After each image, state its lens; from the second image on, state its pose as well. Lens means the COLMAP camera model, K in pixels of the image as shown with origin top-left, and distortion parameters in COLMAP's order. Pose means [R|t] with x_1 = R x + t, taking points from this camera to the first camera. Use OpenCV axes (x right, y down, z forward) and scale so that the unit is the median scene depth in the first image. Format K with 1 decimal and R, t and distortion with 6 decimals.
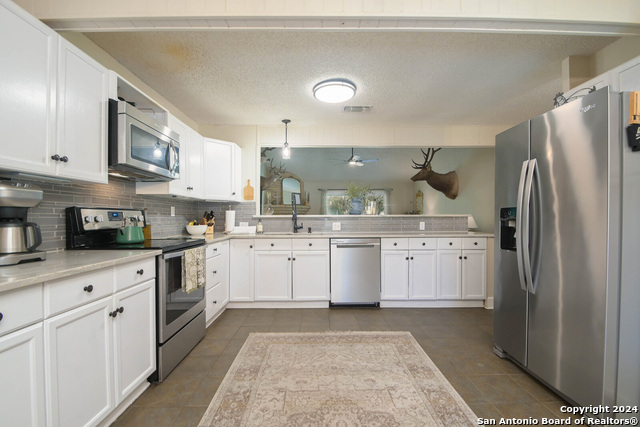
lens RADIAL K [[289.1, 0, 316.6], [0, 289.1, 217.2], [0, 0, 1]] dist [-0.006741, -0.000960]
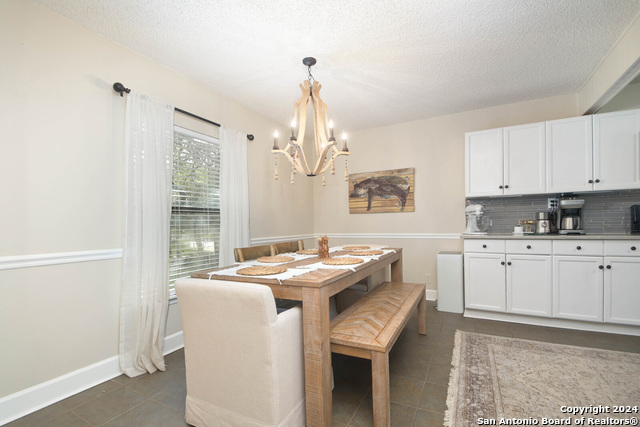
lens RADIAL K [[289.1, 0, 330.1], [0, 289.1, 224.6], [0, 0, 1]] dist [-0.006741, -0.000960]
pose [[-0.462724, 0.020858, -0.886257, 1.171622], [0.015912, 0.999758, 0.015222, 0.016589], [0.886360, -0.007059, -0.462943, 0.255062]]
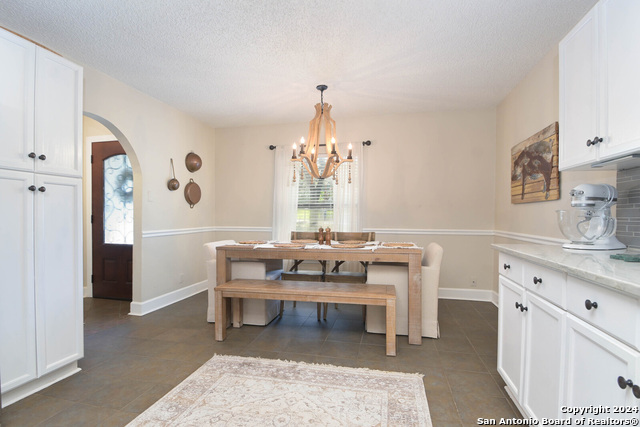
lens RADIAL K [[318.5, 0, 306.9], [0, 318.5, 215.4], [0, 0, 1]] dist [-0.000945, 0.000332]
pose [[-0.968023, 0.002459, 0.250848, -0.194525], [0.003485, 0.999987, 0.003647, 0.017666], [-0.250836, 0.004404, -0.968020, 1.241411]]
